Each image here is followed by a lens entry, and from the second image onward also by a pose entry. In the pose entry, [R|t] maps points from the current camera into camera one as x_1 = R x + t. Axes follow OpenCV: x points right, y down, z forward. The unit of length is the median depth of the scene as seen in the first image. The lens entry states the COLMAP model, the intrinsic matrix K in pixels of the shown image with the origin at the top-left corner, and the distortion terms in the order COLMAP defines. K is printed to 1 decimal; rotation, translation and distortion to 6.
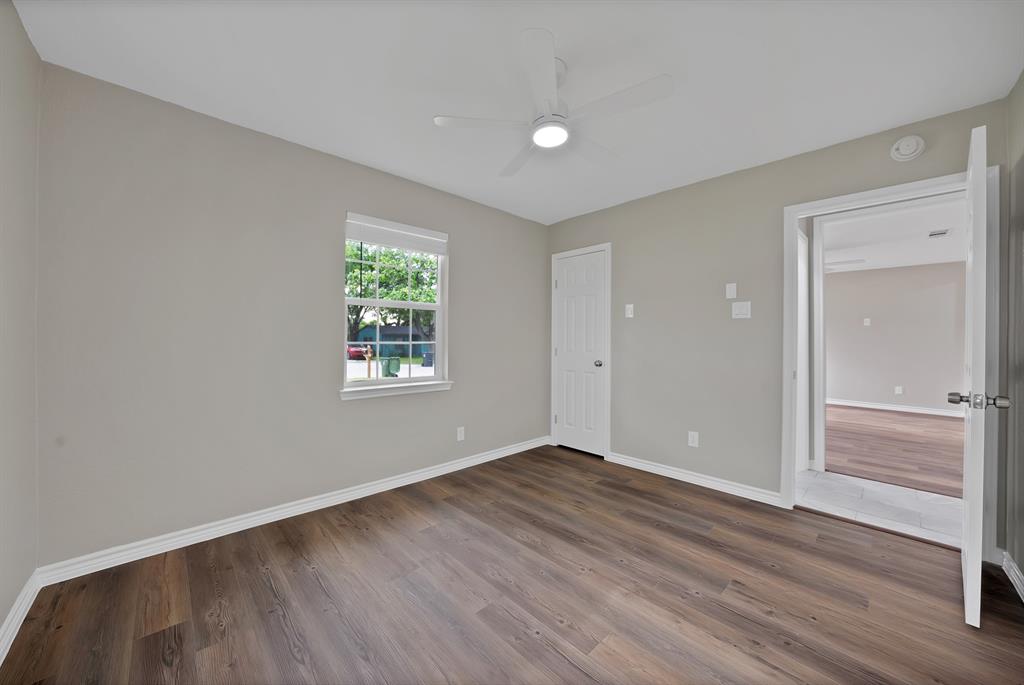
lens RADIAL K [[372.9, 0, 514.3], [0, 372.9, 341.6], [0, 0, 1]] dist [-0.025530, 0.004875]
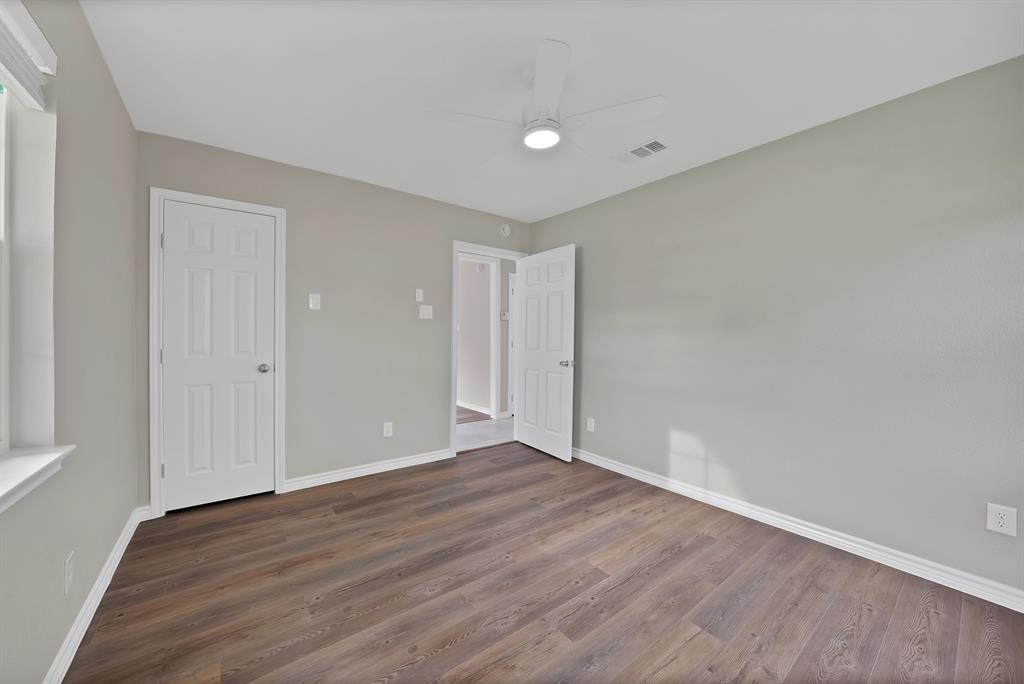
lens RADIAL K [[372.9, 0, 490.5], [0, 372.9, 335.1], [0, 0, 1]] dist [-0.025530, 0.004875]
pose [[0.140573, -0.001246, 0.990070, -0.625238], [0.003041, 0.999995, 0.000826, -0.007816], [-0.990066, 0.002895, 0.140576, 0.657866]]
